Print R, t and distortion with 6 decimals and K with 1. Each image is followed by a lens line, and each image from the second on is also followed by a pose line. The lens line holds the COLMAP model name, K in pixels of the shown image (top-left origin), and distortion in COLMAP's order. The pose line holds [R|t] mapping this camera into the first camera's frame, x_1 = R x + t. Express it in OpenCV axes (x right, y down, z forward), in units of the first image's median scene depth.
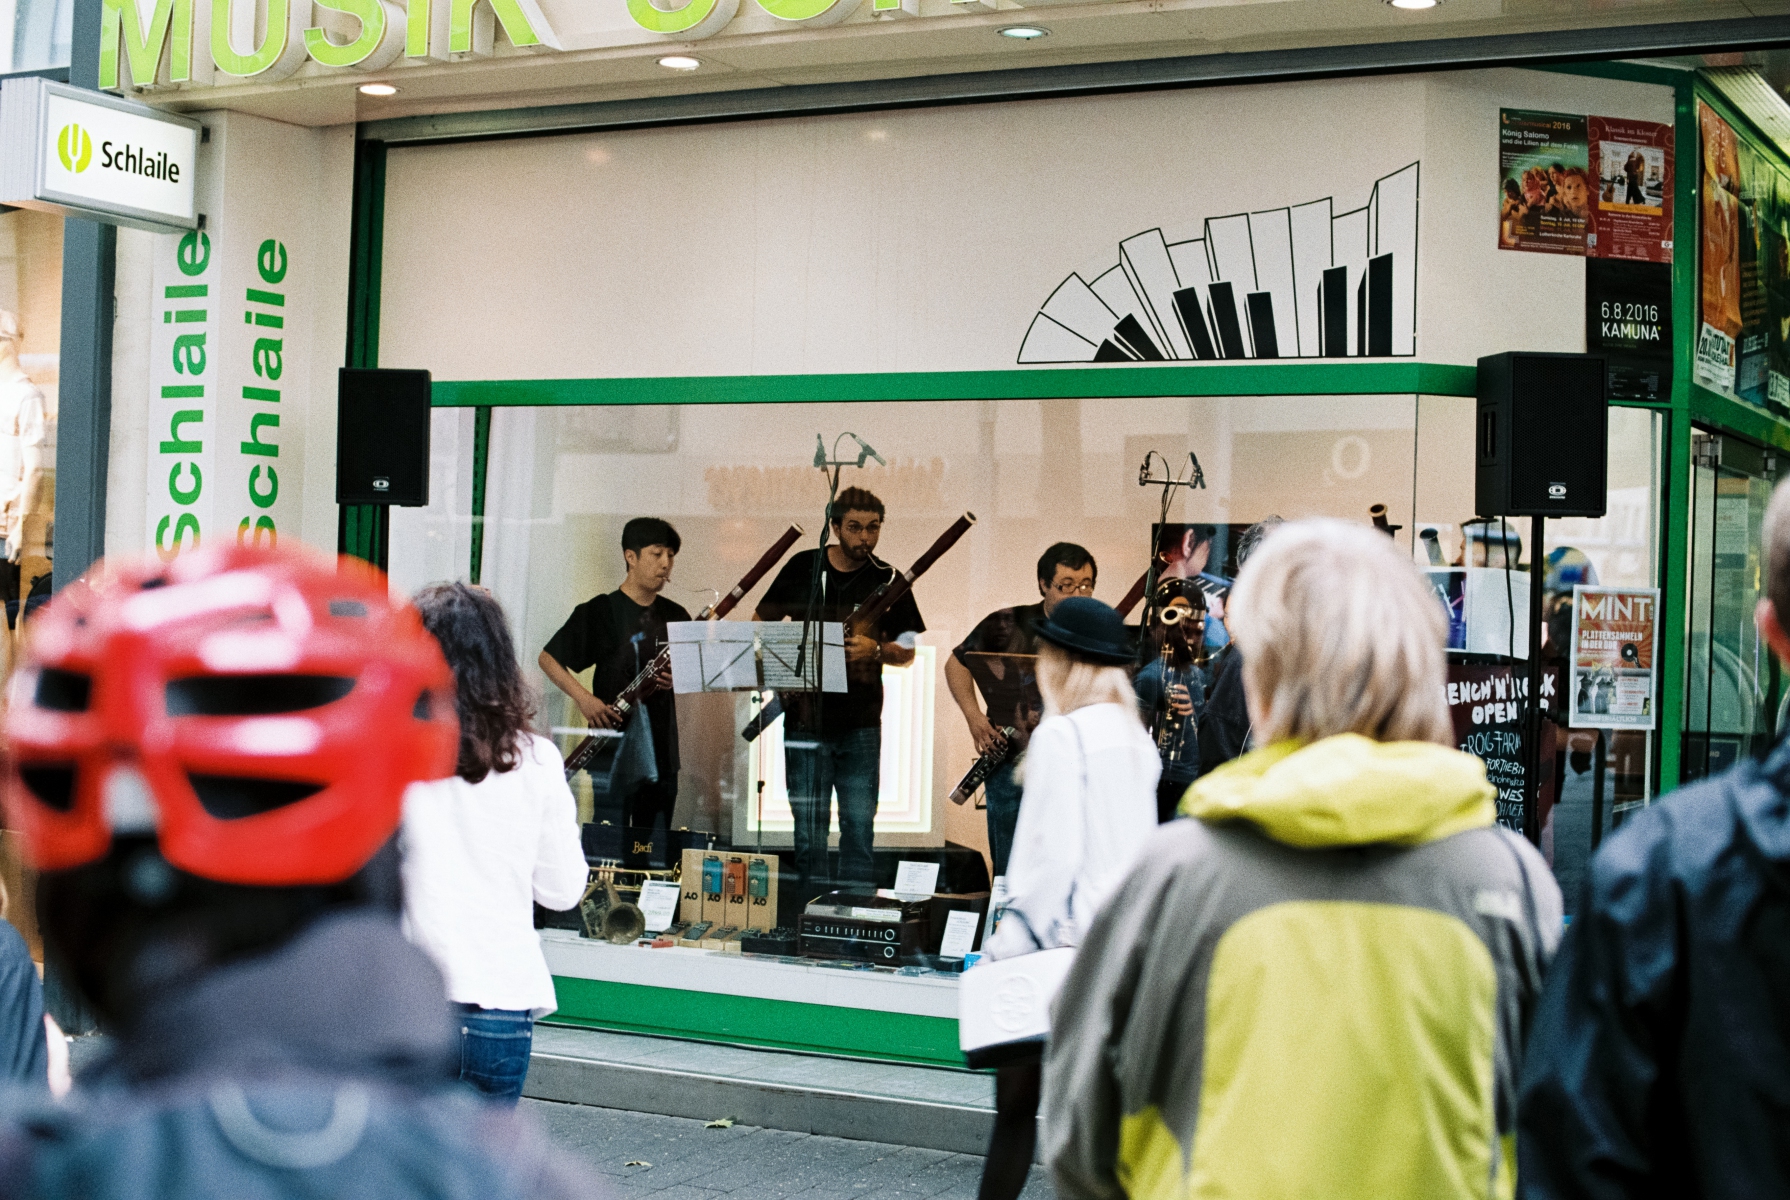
lens RADIAL K [[2749.4, 0, 895.0], [0, 2749.4, 600.0], [0, 0, 1]] dist [-0.162782, 0.218608]
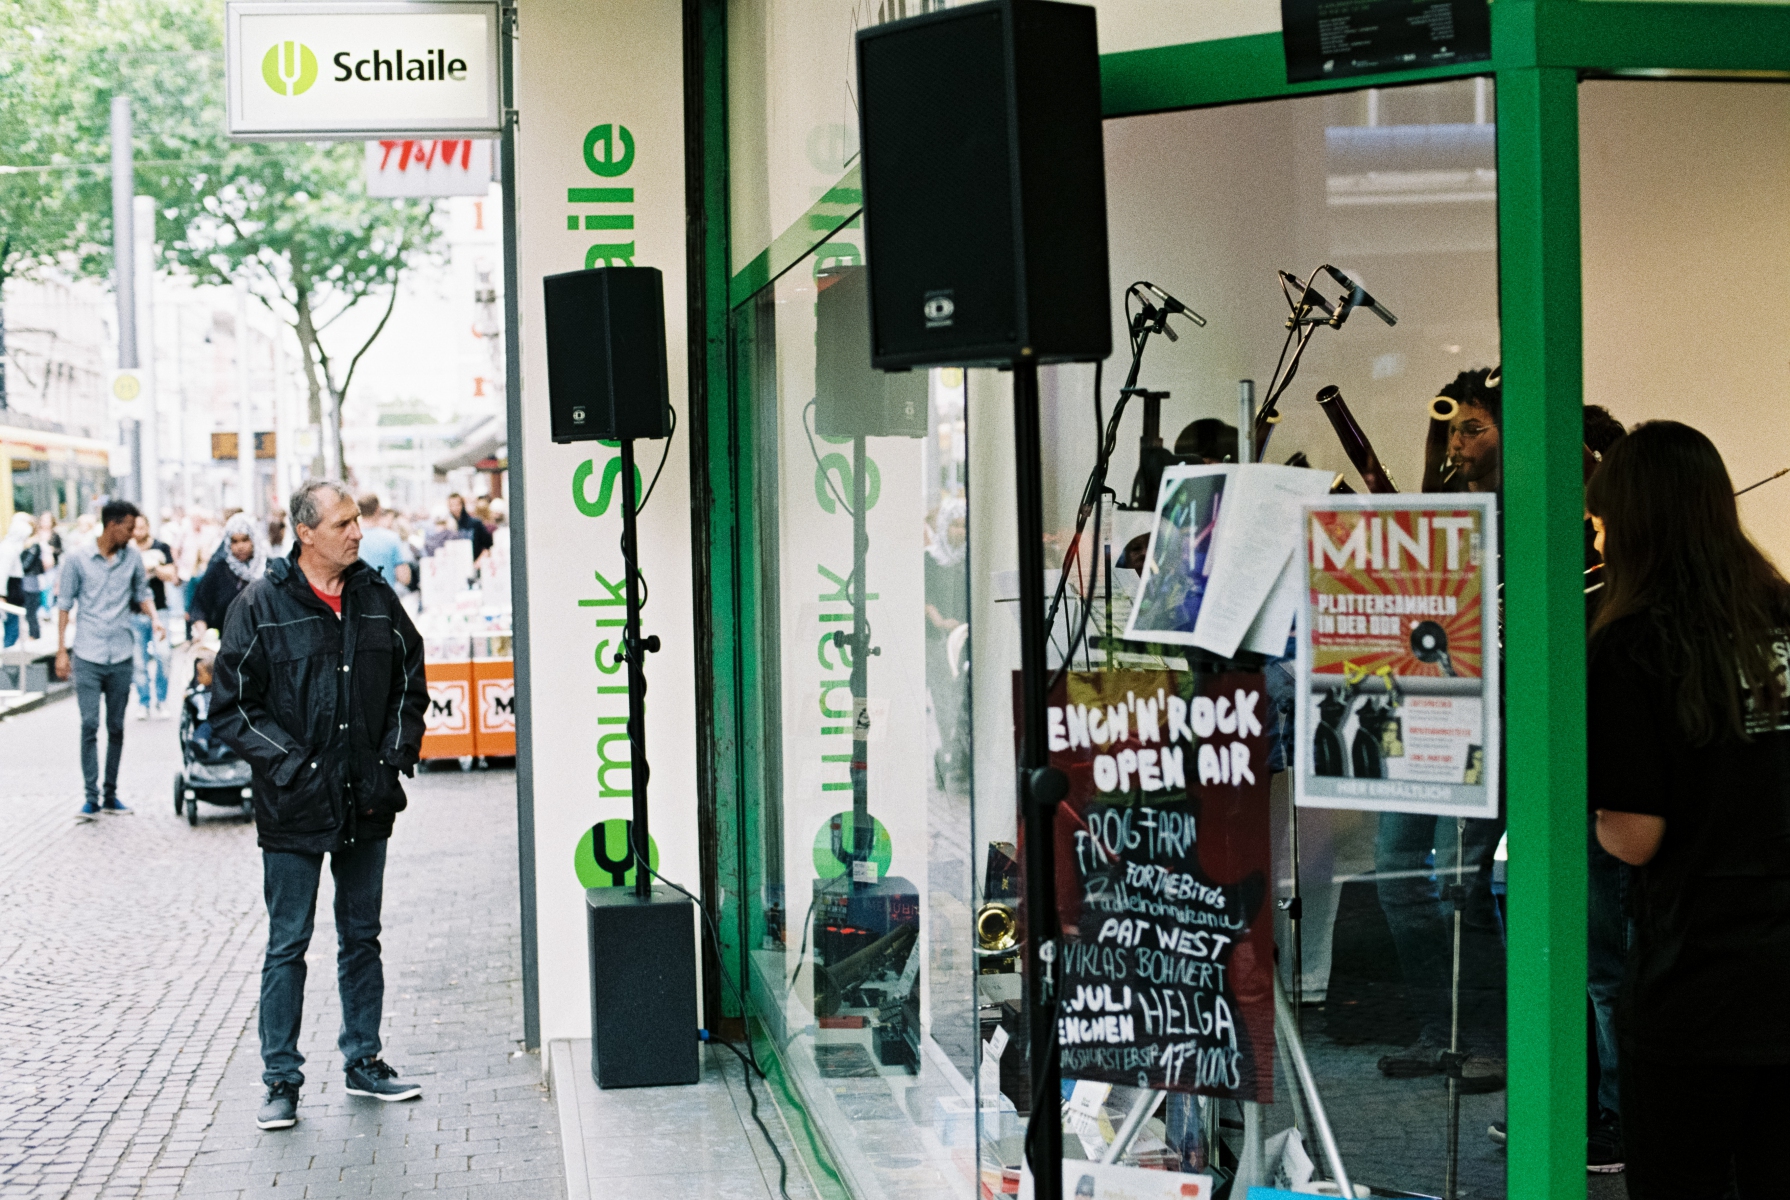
lens RADIAL K [[2749.4, 0, 895.0], [0, 2749.4, 600.0], [0, 0, 1]] dist [-0.162782, 0.218608]
pose [[0.586765, -0.010618, -0.809688, 0.577513], [0.046071, 0.998732, 0.020290, -0.000433], [0.808446, -0.049208, 0.586510, 0.670056]]
